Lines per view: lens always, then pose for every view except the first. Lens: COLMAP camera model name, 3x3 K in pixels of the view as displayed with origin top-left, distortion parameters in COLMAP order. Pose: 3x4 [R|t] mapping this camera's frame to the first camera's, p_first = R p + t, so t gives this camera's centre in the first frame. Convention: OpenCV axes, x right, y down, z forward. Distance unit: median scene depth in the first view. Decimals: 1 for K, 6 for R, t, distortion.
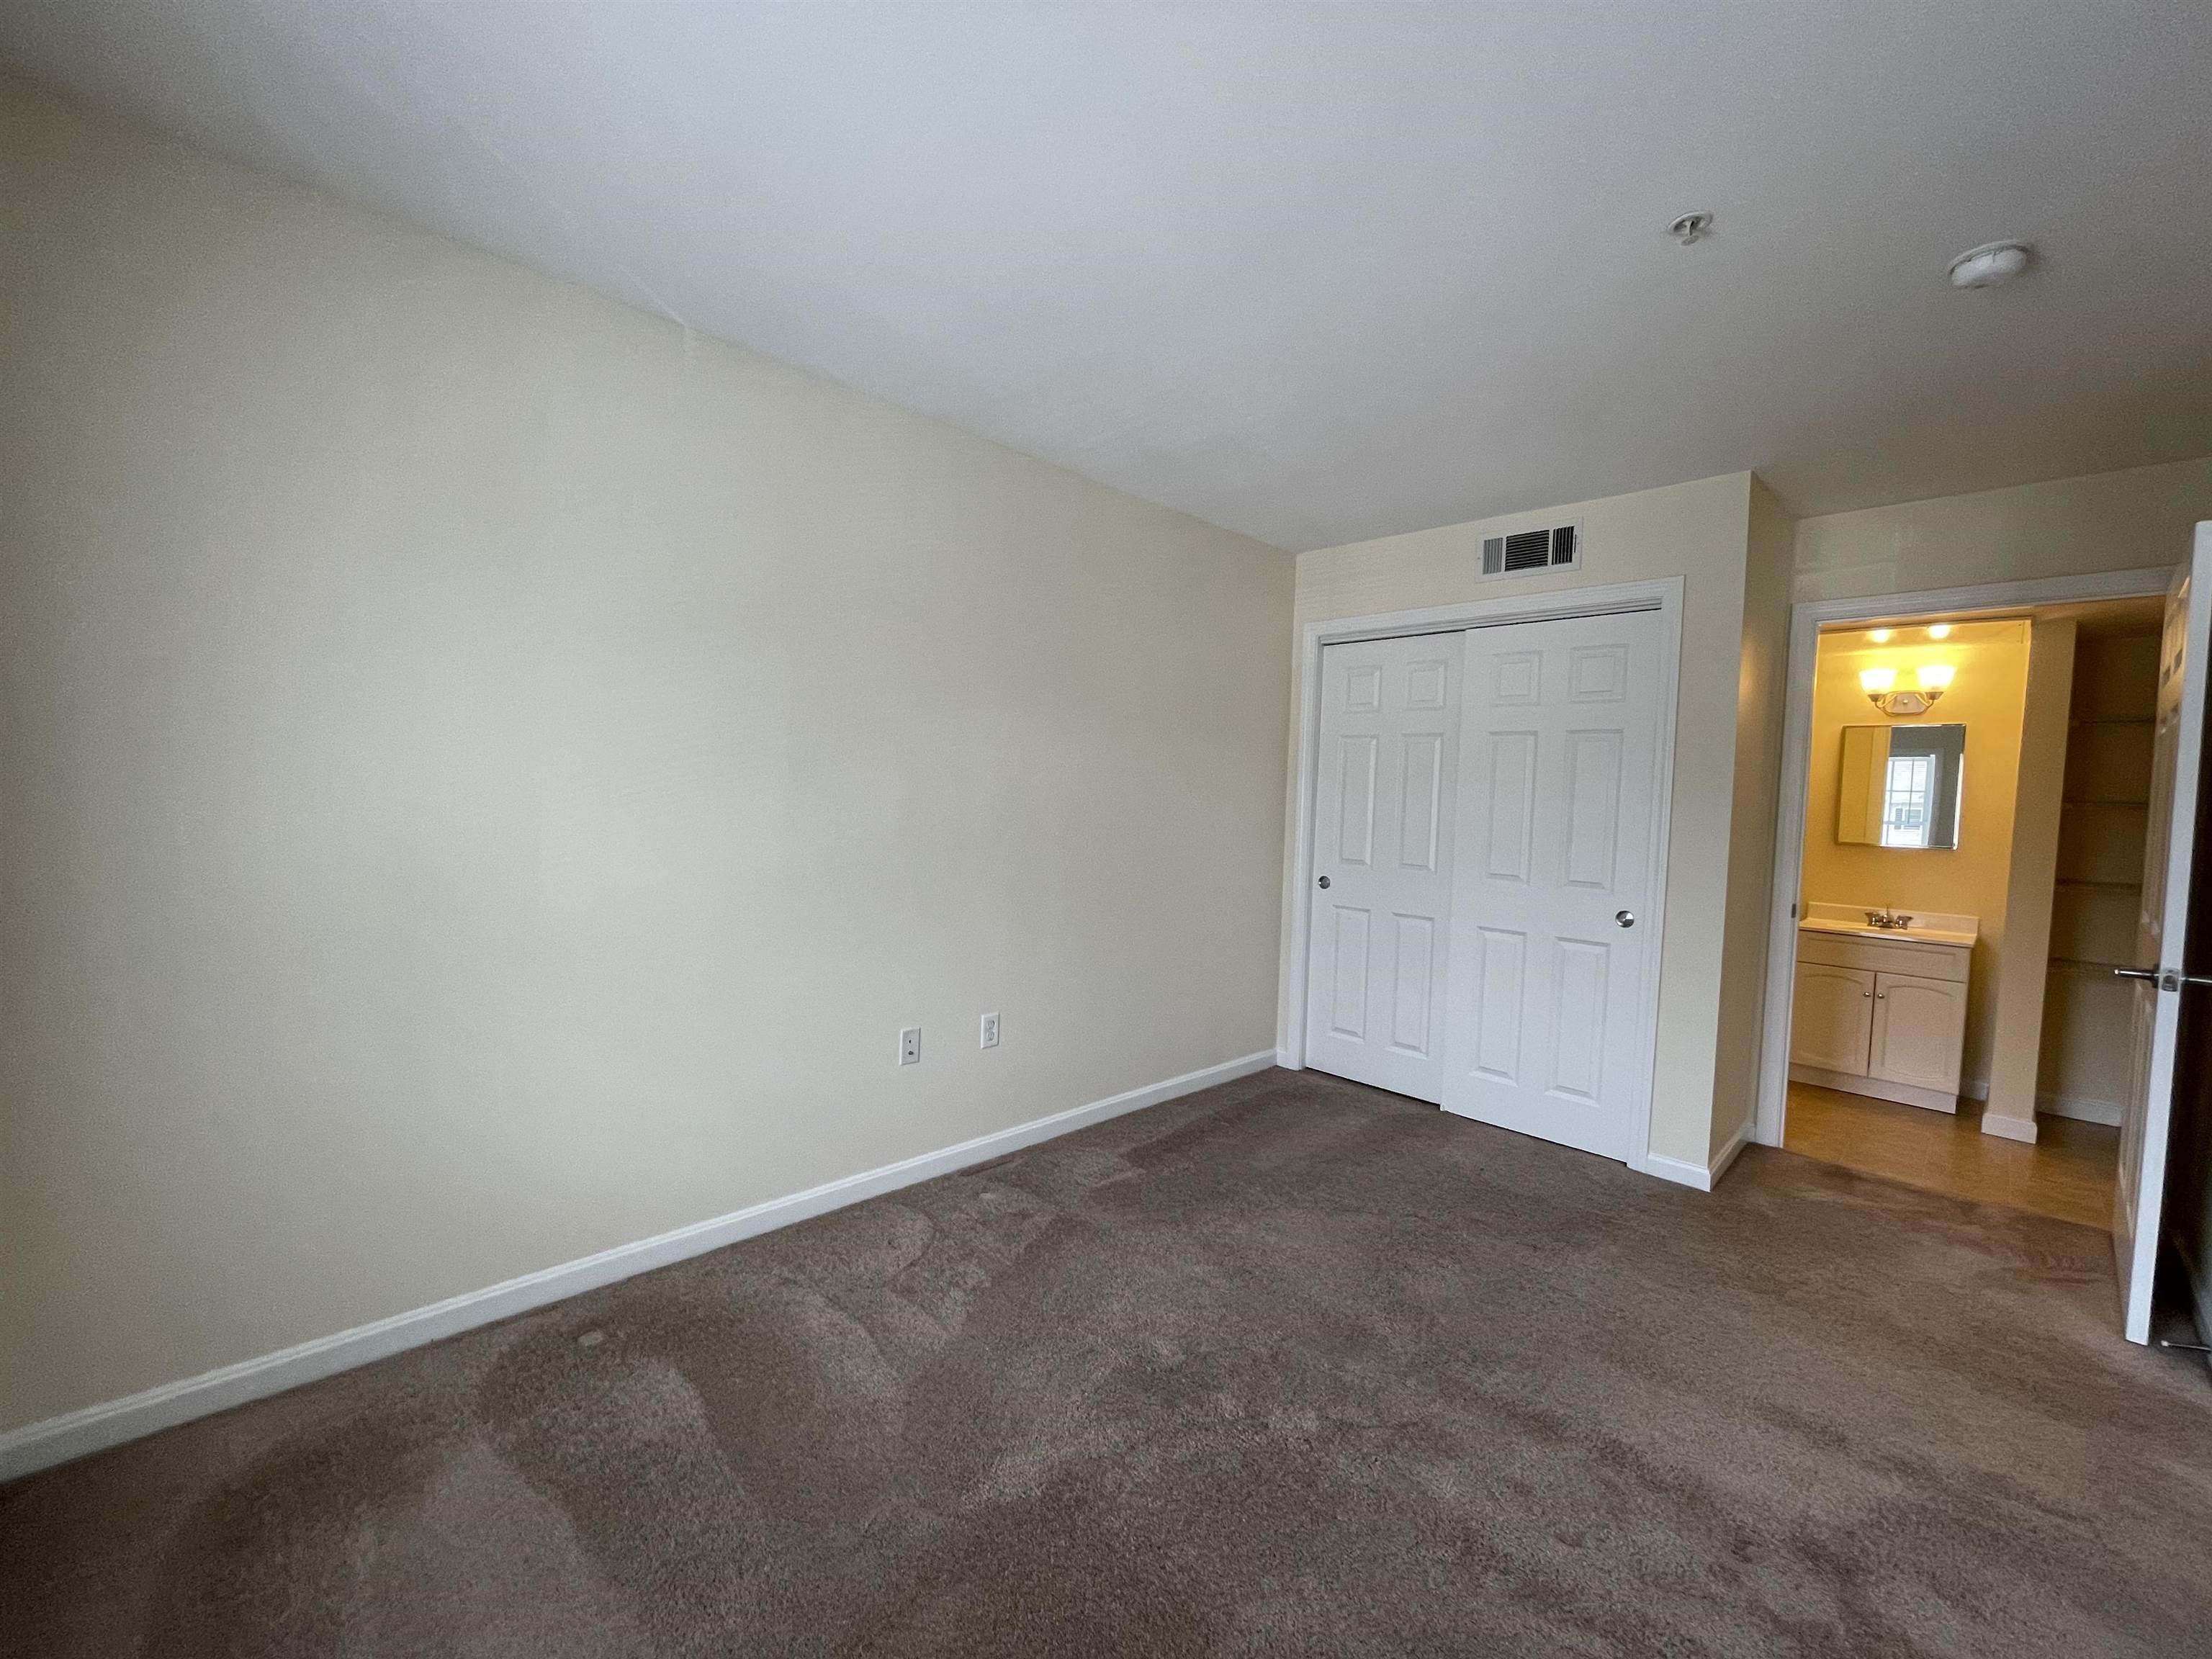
lens RADIAL K [[882.1, 0, 1106.0], [0, 882.1, 829.5], [0, 0, 1]] dist [-0.000614, -0.000087]
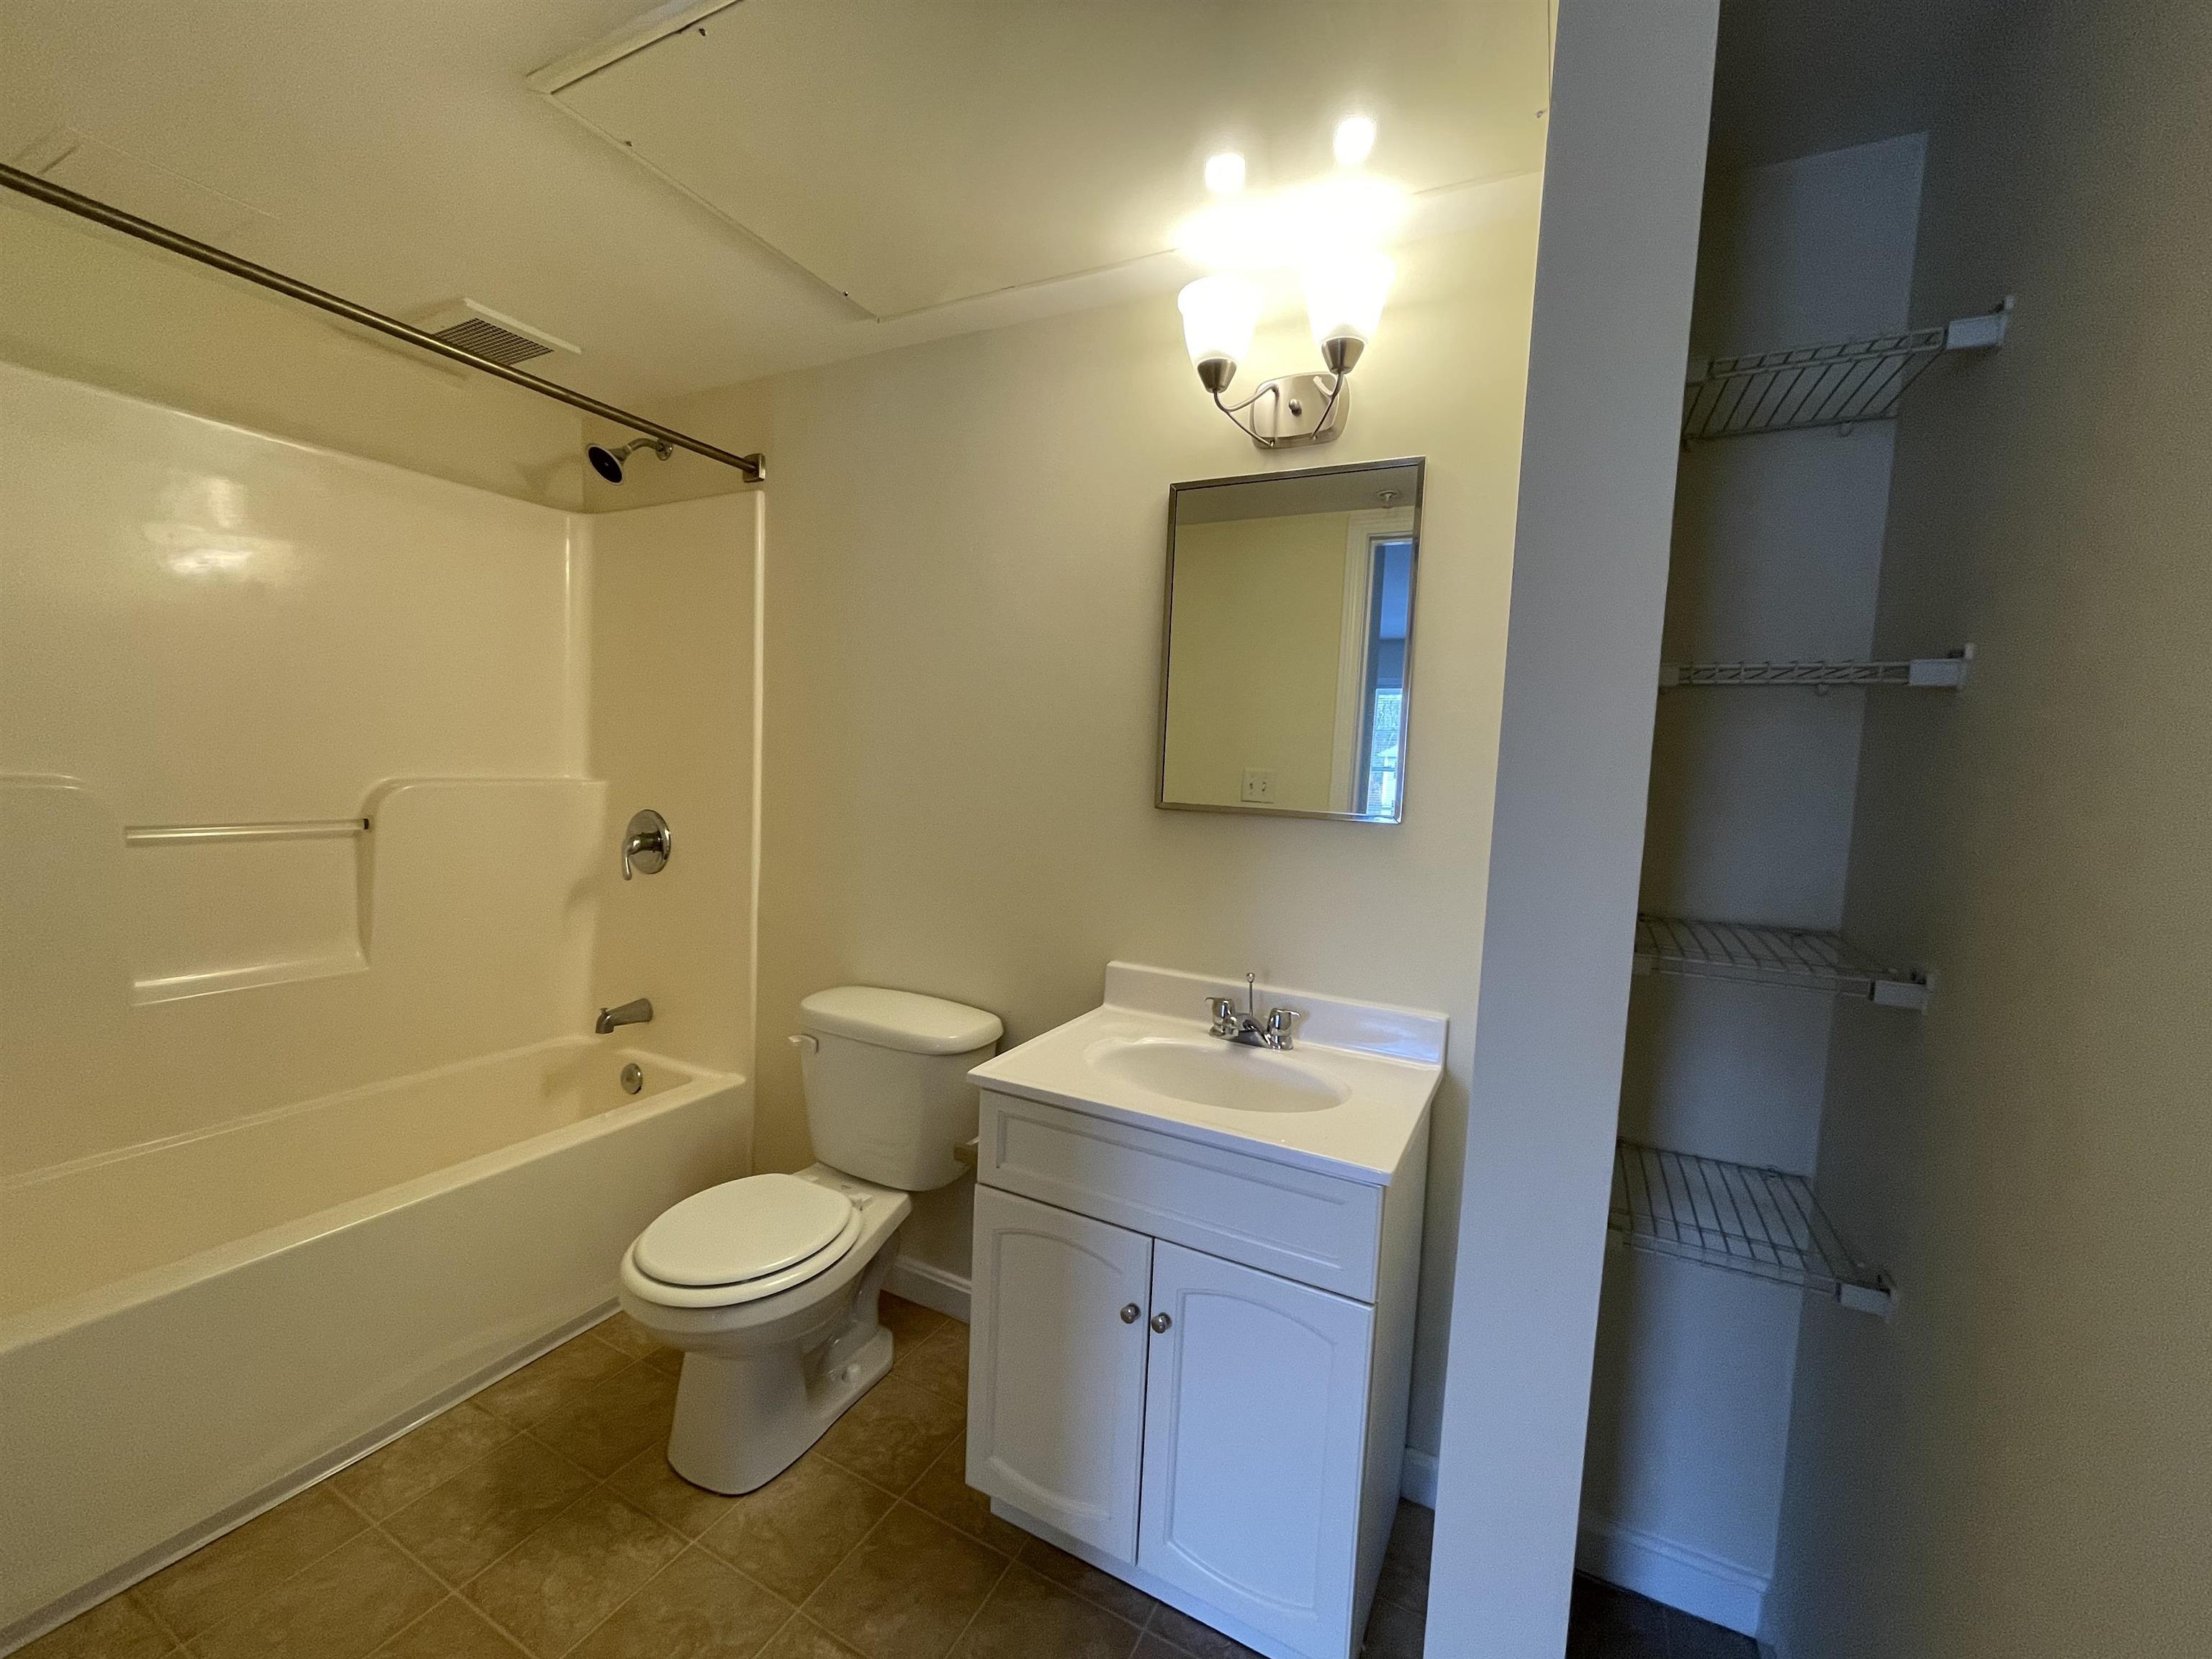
lens RADIAL K [[899.8, 0, 1106.0], [0, 899.8, 829.5], [0, 0, 1]] dist [0.000984, 0.000040]
pose [[0.960170, -0.017767, 0.278850, 0.747020], [0.002125, 0.998412, 0.056296, 0.003424], [-0.279407, -0.053461, 0.958683, 0.686120]]
